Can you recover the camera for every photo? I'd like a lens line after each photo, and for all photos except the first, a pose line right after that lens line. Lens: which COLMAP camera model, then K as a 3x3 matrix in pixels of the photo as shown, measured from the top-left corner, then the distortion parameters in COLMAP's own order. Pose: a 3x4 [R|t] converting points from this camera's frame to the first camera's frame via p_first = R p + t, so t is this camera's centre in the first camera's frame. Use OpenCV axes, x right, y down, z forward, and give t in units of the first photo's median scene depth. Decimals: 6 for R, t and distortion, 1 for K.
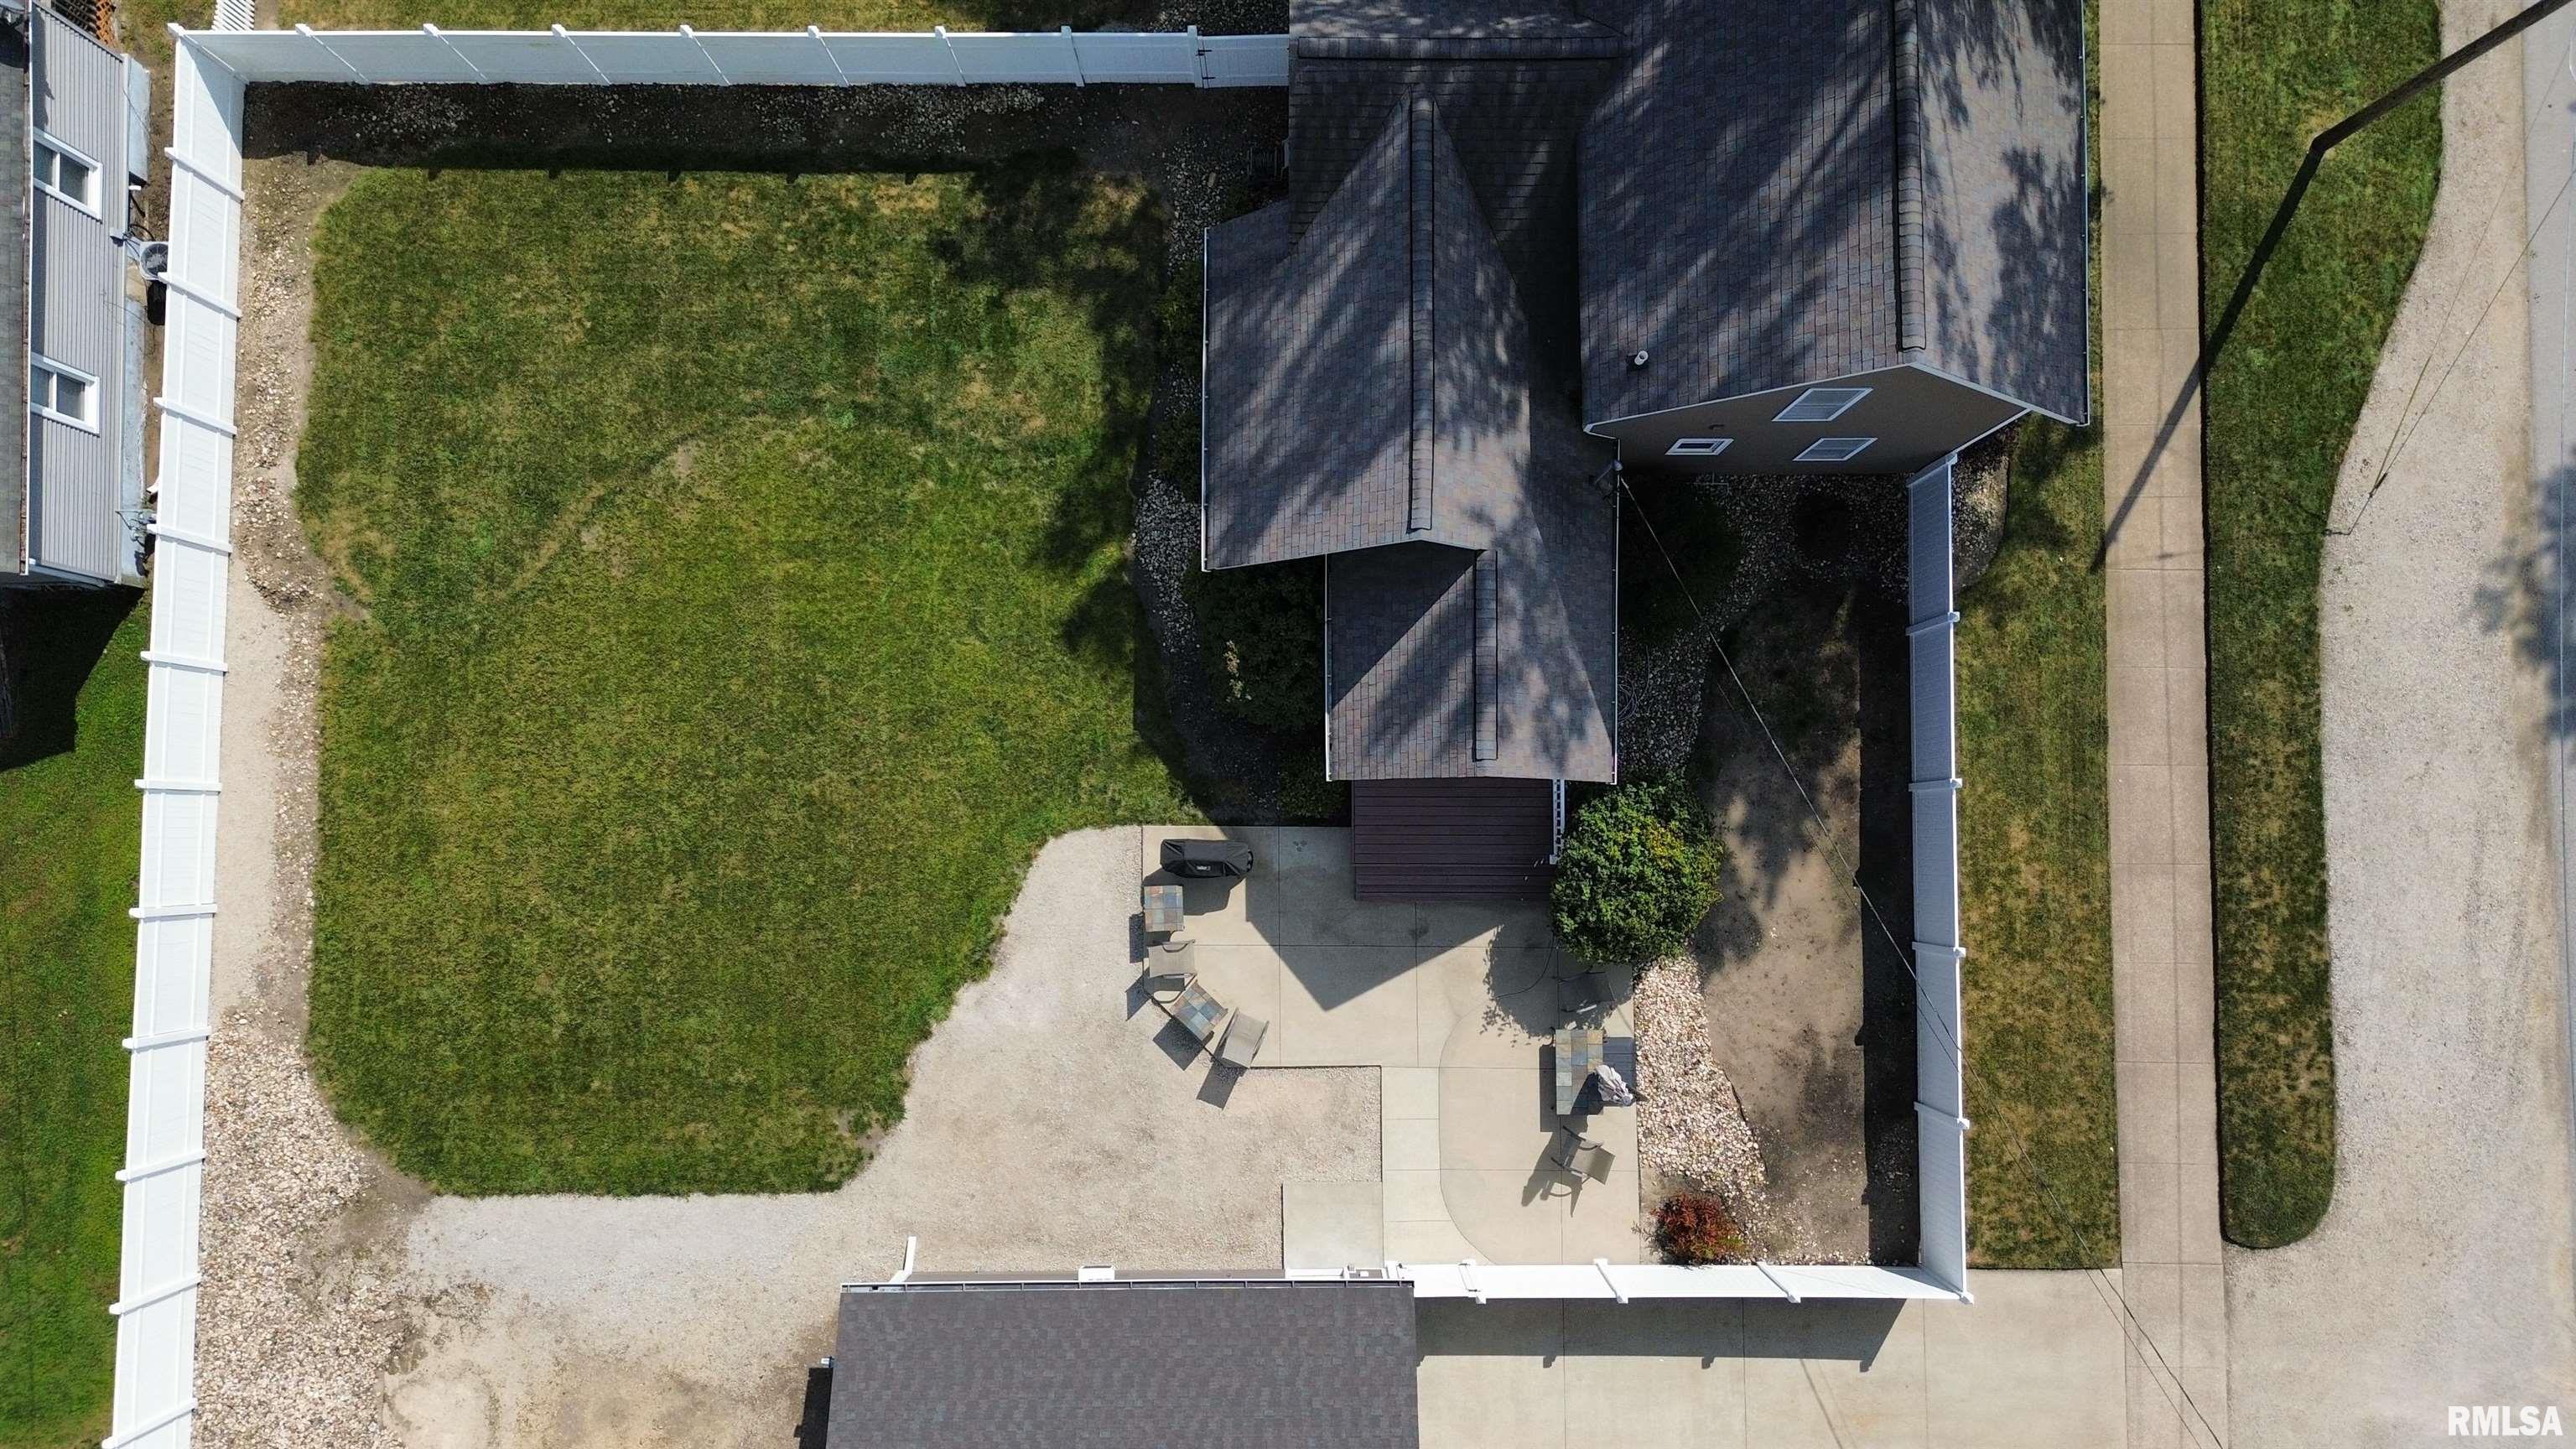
lens RADIAL K [[1821.3, 0, 1295.2], [0, 1821.3, 720.2], [0, 0, 1]] dist [0.086064, -0.110764]
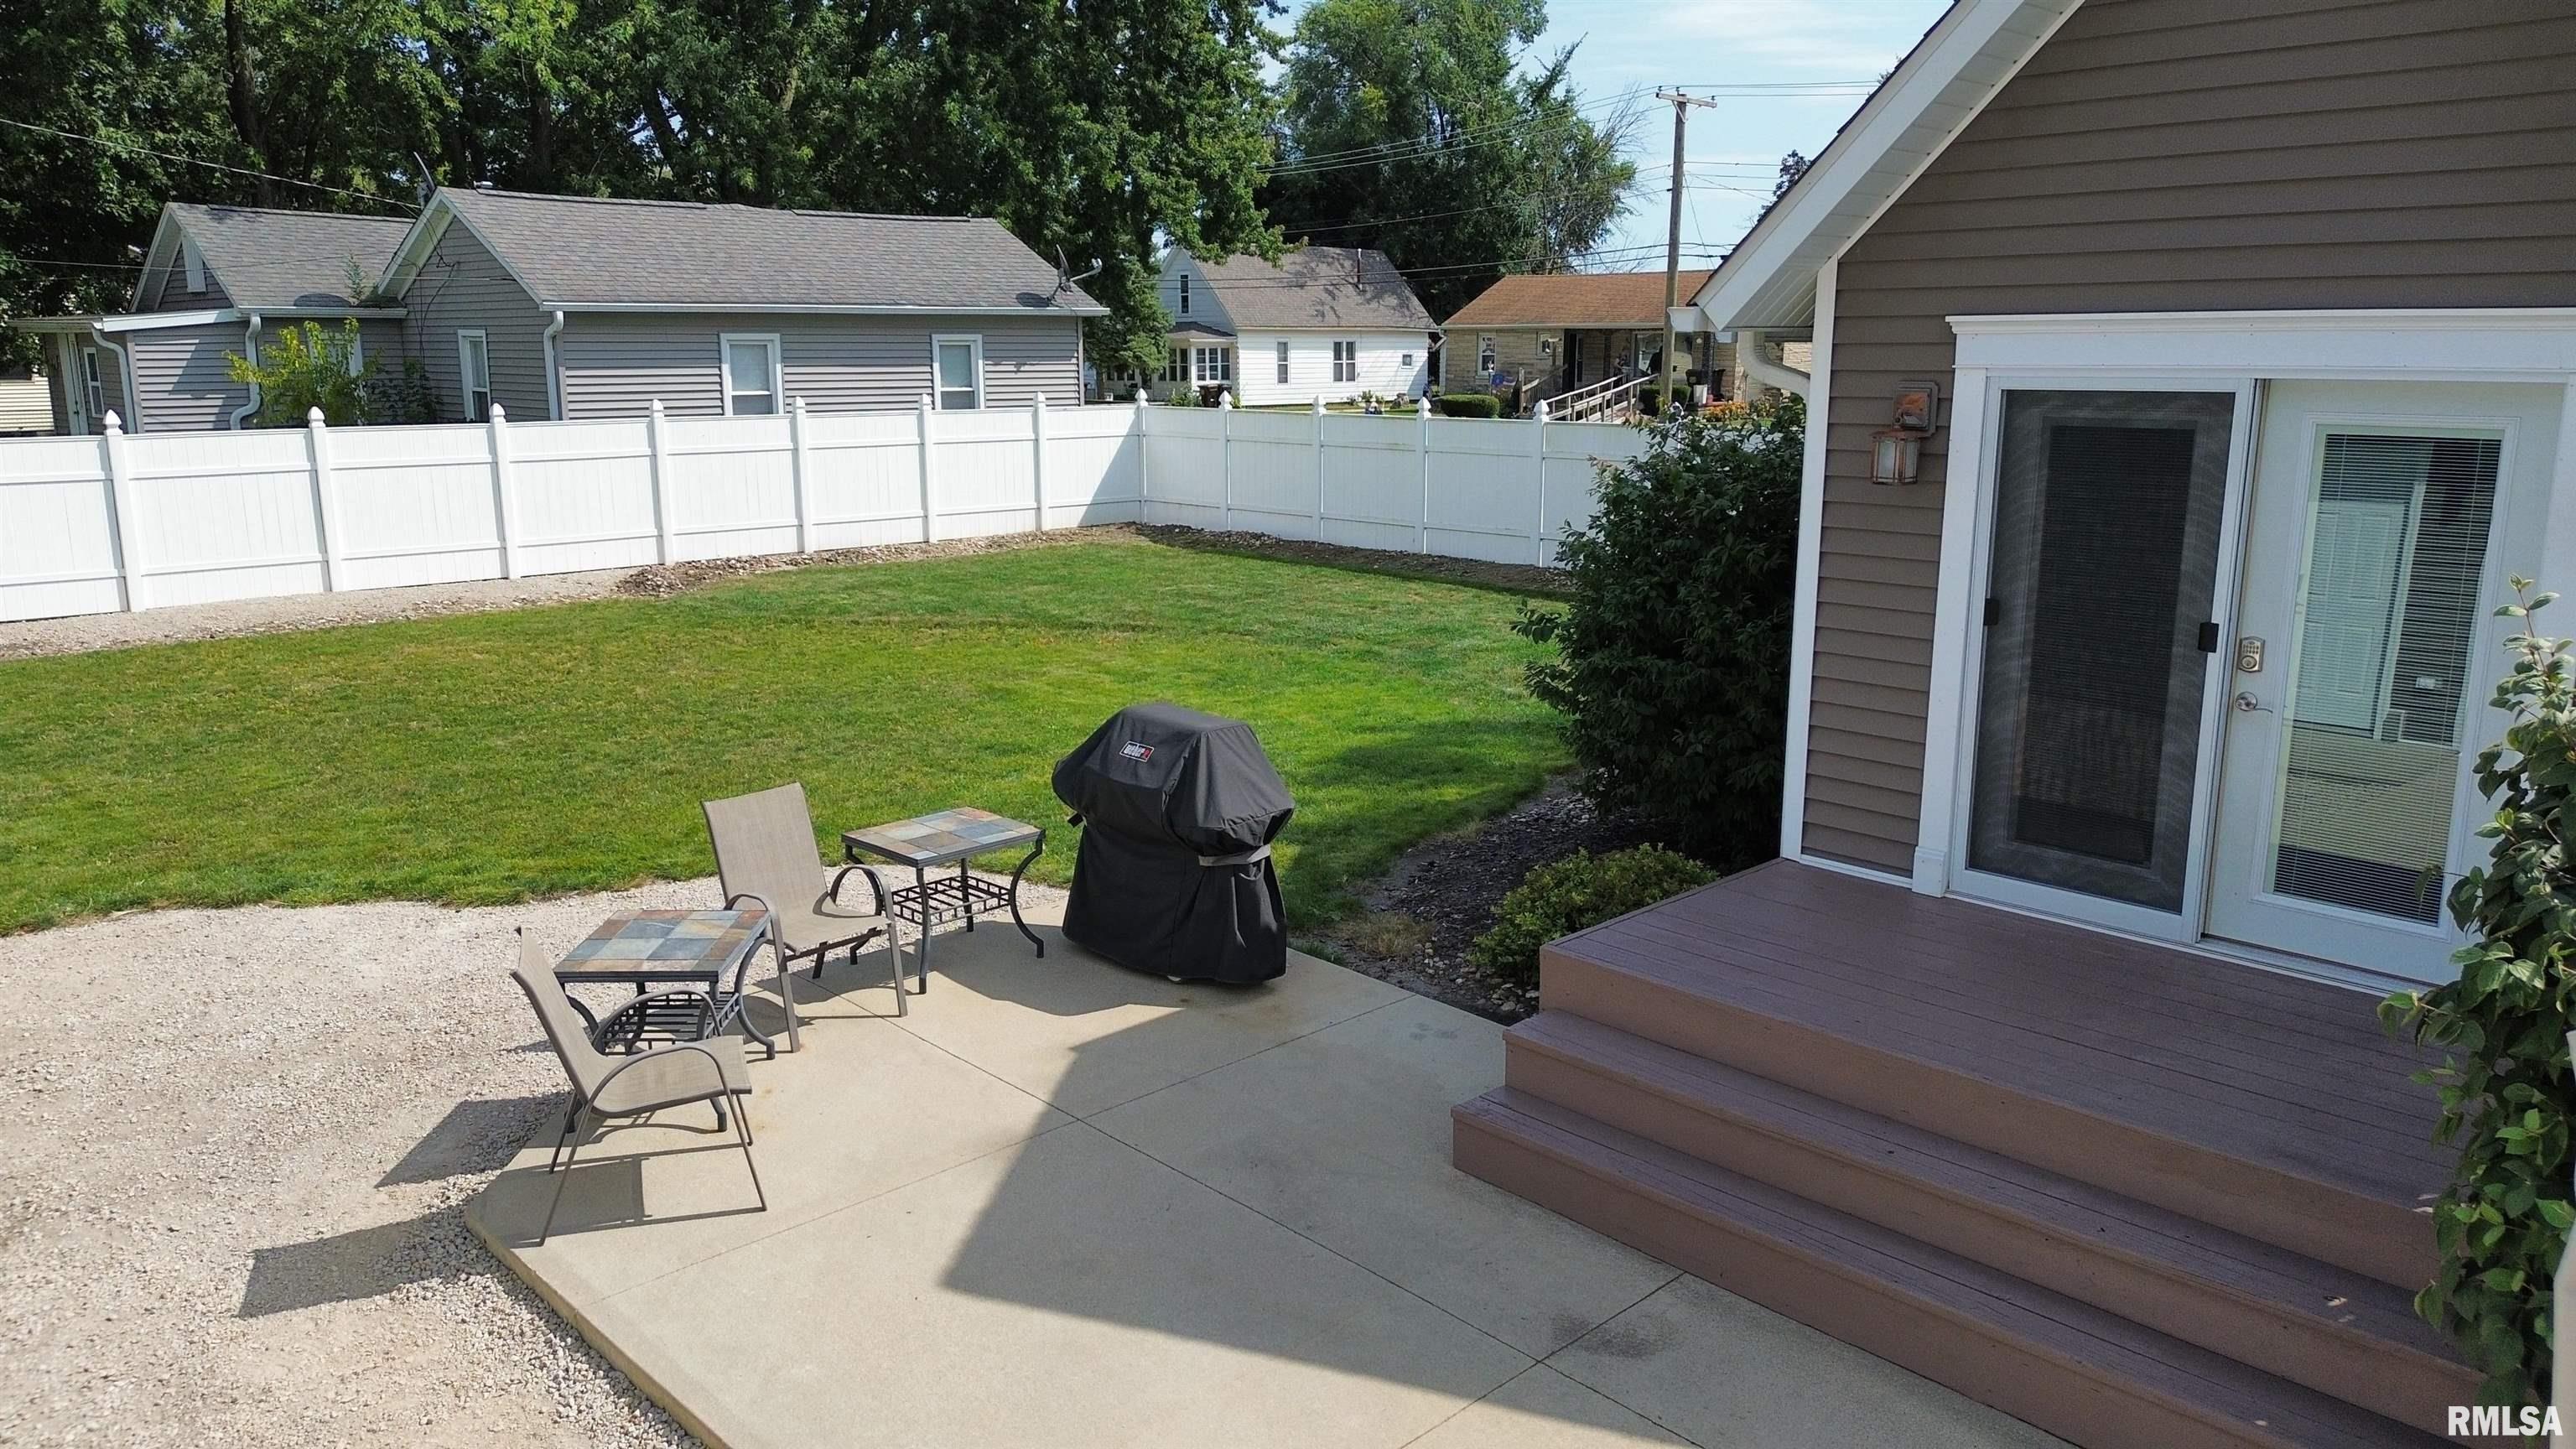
lens RADIAL K [[1821.3, 0, 1295.2], [0, 1821.3, 720.2], [0, 0, 1]] dist [0.086064, -0.110764]
pose [[0.693225, 0.144550, -0.706077, 0.169332], [-0.719185, 0.202665, -0.664605, 0.249754], [0.047028, 0.968521, 0.244450, 0.893630]]
